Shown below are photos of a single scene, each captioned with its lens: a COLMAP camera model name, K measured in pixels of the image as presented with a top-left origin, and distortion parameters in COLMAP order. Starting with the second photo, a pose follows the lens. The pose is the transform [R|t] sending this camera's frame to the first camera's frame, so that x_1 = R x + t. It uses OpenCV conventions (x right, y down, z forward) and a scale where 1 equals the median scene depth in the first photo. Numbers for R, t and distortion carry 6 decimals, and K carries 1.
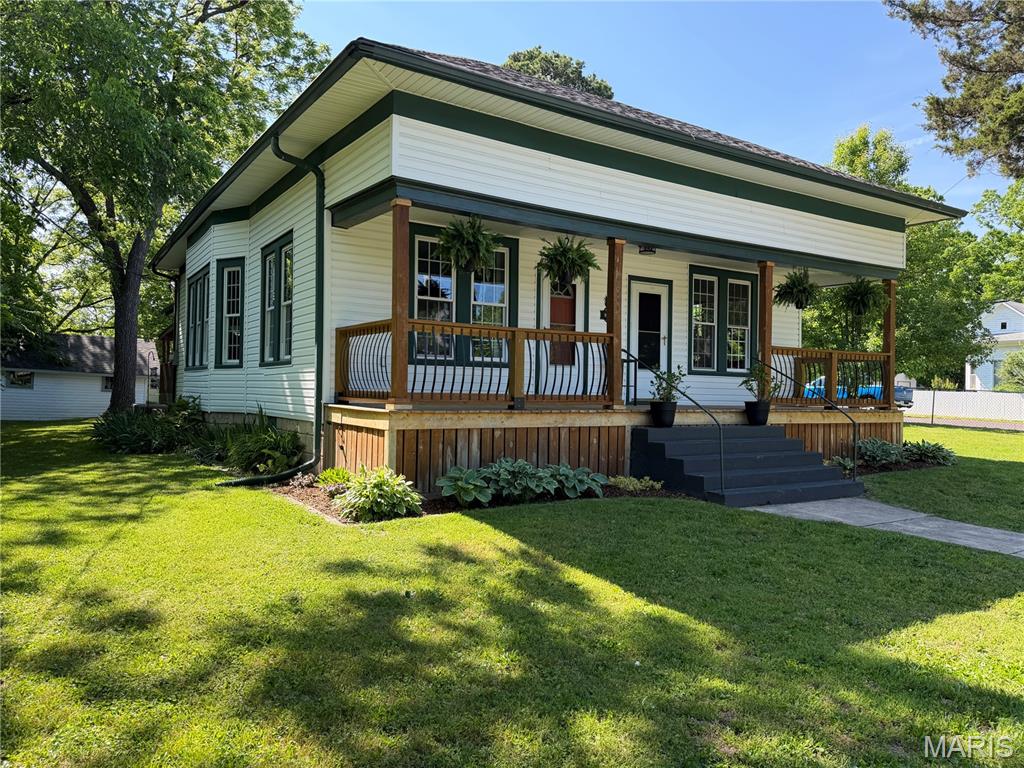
lens RADIAL K [[716.4, 0, 515.9], [0, 716.4, 377.7], [0, 0, 1]] dist [0.037757, -0.046152]
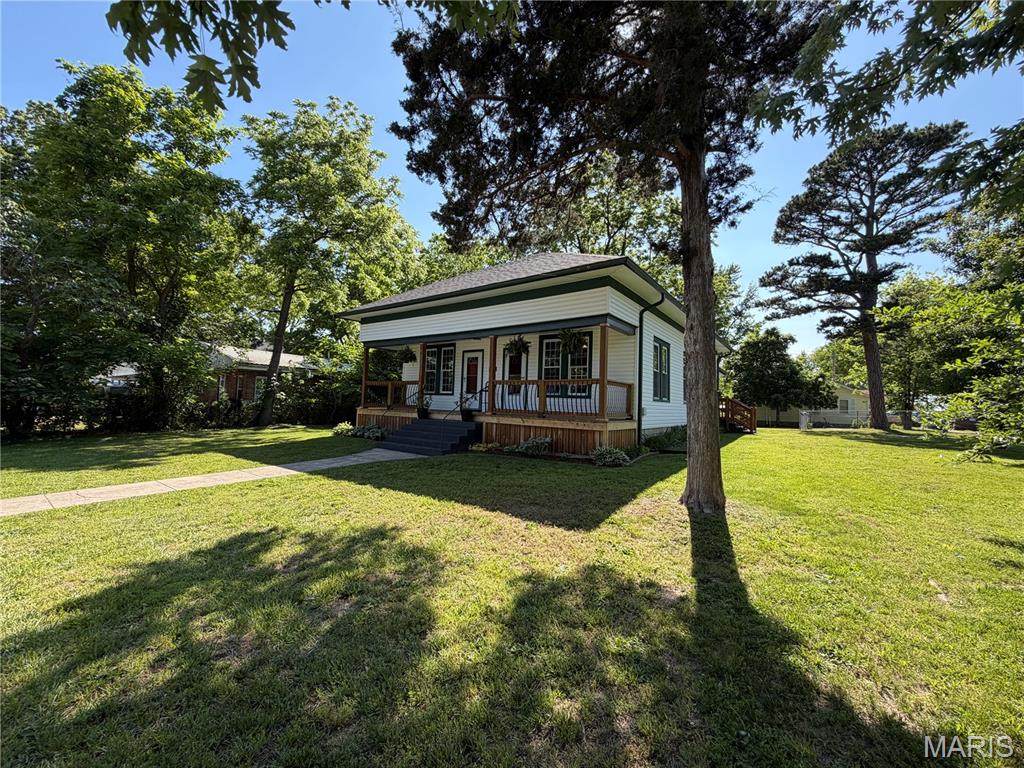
lens RADIAL K [[406.5, 0, 512.3], [0, 406.5, 380.9], [0, 0, 1]] dist [-0.000712, 0.000376]
pose [[0.344621, -0.055145, -0.937121, 1.255720], [-0.023186, 0.997469, -0.067222, 0.021788], [0.938456, 0.044894, 0.342470, 0.584914]]
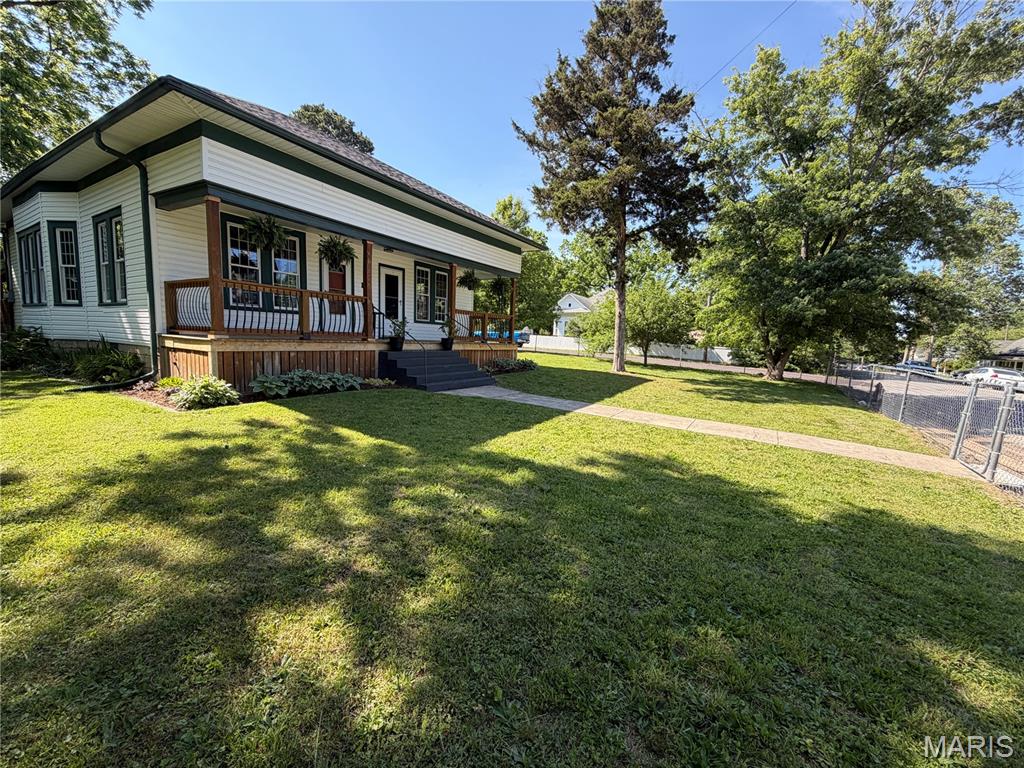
lens RADIAL K [[406.5, 0, 508.9], [0, 406.5, 381.2], [0, 0, 1]] dist [-0.000712, 0.000376]
pose [[0.905249, -0.026968, 0.424025, 0.024257], [-0.030463, 0.991296, 0.128081, 0.003781], [-0.423788, -0.128863, 0.896548, -0.056619]]
